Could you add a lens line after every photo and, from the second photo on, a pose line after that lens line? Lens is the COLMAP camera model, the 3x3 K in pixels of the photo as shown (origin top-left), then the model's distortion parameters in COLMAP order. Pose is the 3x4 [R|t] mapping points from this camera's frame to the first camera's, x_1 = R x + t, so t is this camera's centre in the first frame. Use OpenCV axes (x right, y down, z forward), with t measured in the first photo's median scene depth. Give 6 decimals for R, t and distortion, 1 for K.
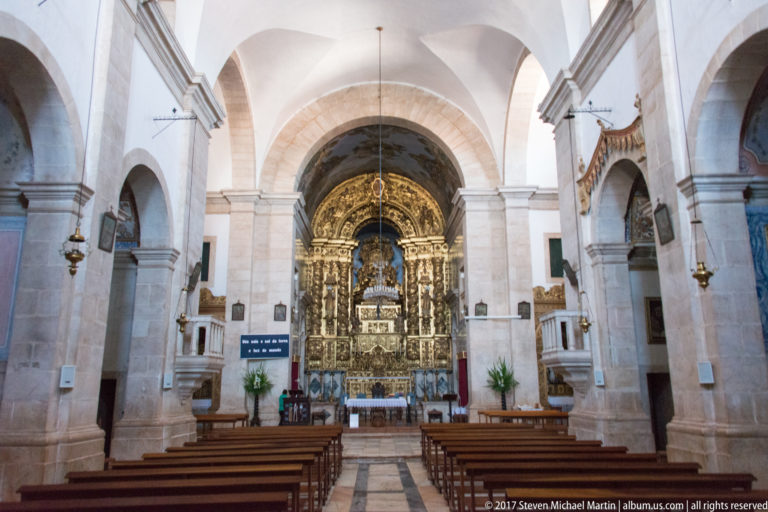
lens RADIAL K [[567.7, 0, 379.1], [0, 567.7, 247.1], [0, 0, 1]] dist [0.059384, -0.049328]
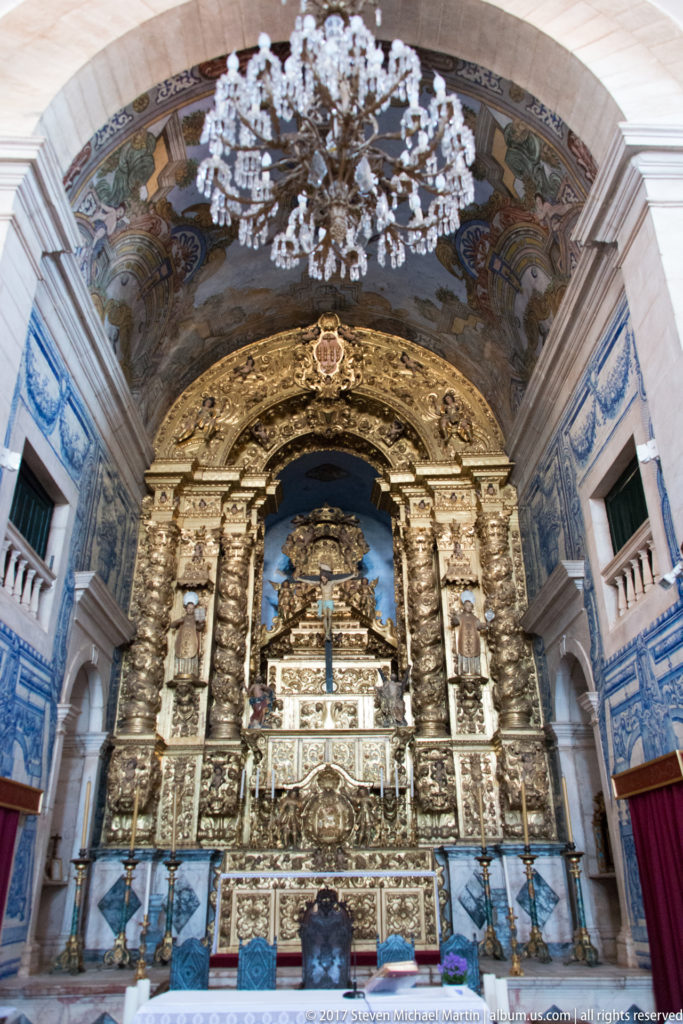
lens RADIAL K [[757.0, 0, 341.5], [0, 757.0, 512.0], [0, 0, 1]] dist [0.059384, -0.049328]
pose [[0.999931, 0.000299, 0.011738, 0.000812], [0.002326, 0.974826, -0.222956, 0.125518], [-0.011509, 0.222968, 0.974758, 0.529260]]
